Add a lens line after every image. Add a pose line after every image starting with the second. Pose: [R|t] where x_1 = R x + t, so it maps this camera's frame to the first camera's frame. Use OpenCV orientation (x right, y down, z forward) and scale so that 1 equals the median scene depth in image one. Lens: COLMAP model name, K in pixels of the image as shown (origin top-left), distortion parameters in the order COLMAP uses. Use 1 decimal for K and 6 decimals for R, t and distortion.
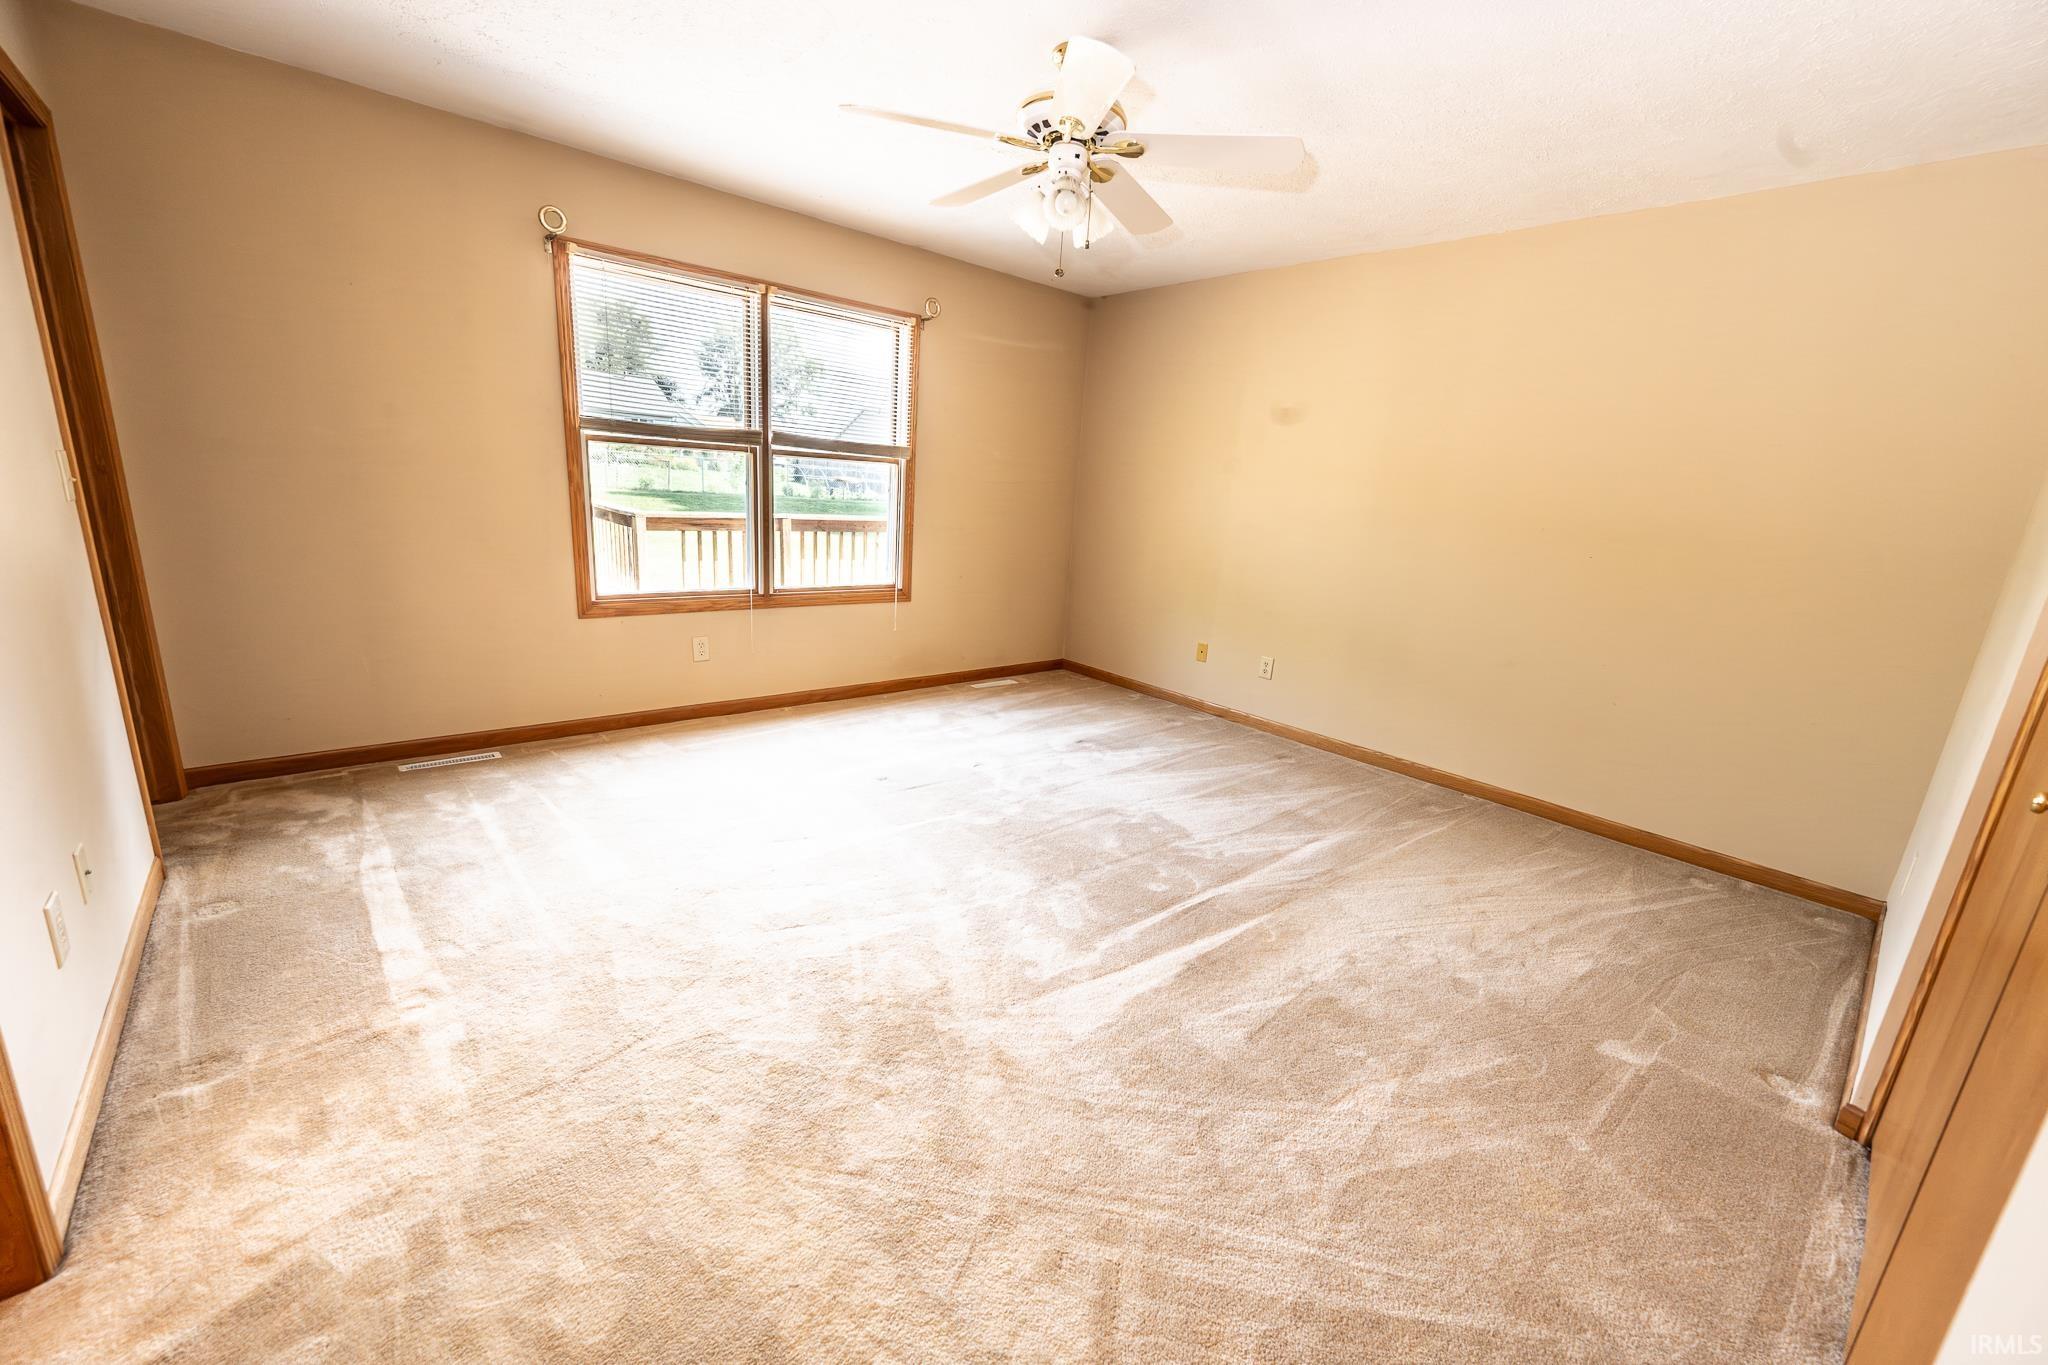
lens RADIAL K [[807.6, 0, 1024.0], [0, 807.6, 682.5], [0, 0, 1]] dist [0.000497, 0.000101]
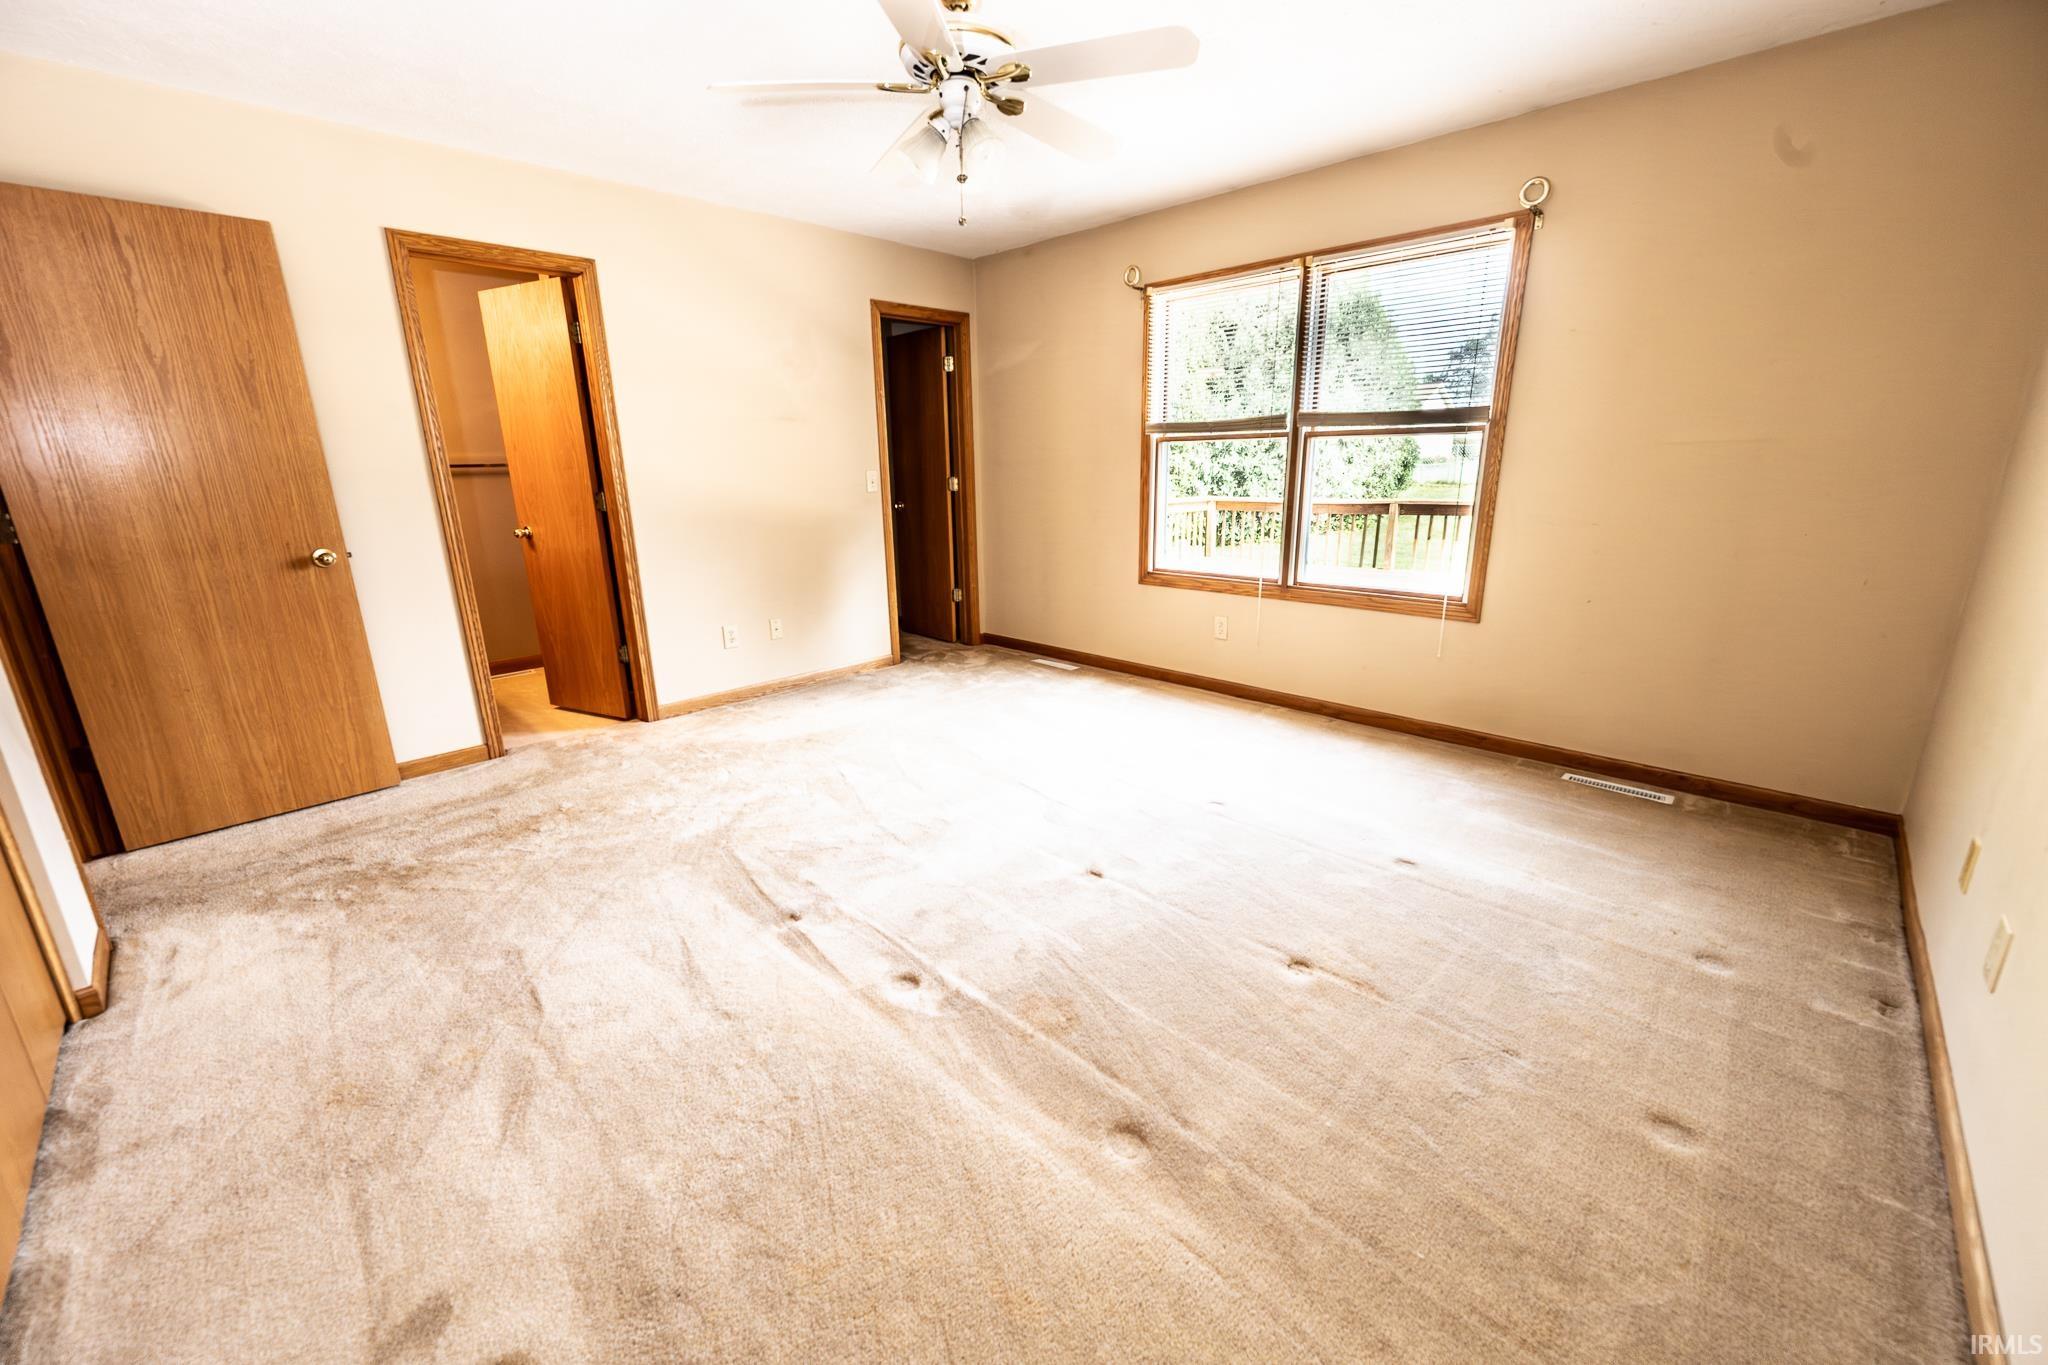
lens RADIAL K [[807.6, 0, 1024.0], [0, 807.6, 682.5], [0, 0, 1]] dist [0.000497, 0.000101]
pose [[0.067208, 0.191202, -0.979247, 0.630208], [-0.229403, 0.958133, 0.171335, -0.094092], [0.971008, 0.213128, 0.108256, 0.634715]]
